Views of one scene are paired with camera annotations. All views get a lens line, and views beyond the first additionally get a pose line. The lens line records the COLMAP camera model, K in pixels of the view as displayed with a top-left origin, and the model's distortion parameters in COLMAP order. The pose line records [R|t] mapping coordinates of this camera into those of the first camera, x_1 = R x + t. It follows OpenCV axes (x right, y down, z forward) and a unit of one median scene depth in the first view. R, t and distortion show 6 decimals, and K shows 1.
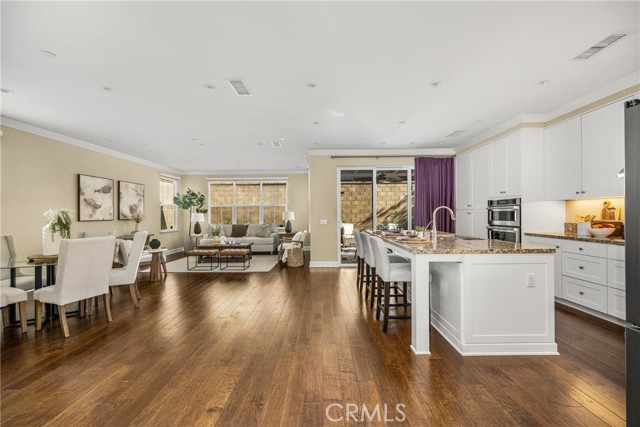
lens RADIAL K [[257.4, 0, 320.0], [0, 257.4, 213.5], [0, 0, 1]] dist [0.002073, 0.000315]
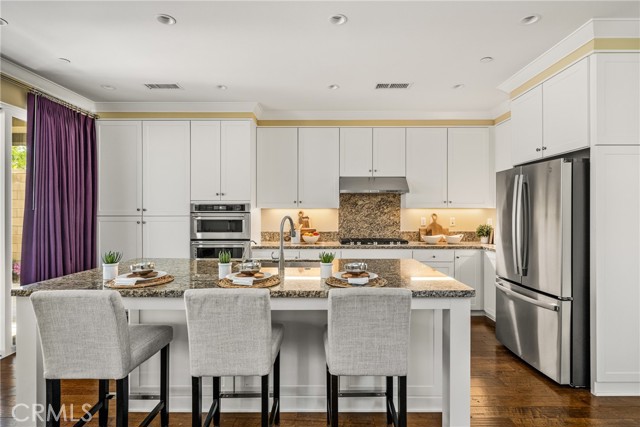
lens RADIAL K [[269.8, 0, 320.0], [0, 269.8, 213.5], [0, 0, 1]] dist [-0.000063, 0.000026]
pose [[-0.000391, 0.012189, 0.999926, -0.062926], [0.000028, 0.999926, -0.012189, -0.018489], [-1.000000, 0.000023, -0.000391, 0.754042]]
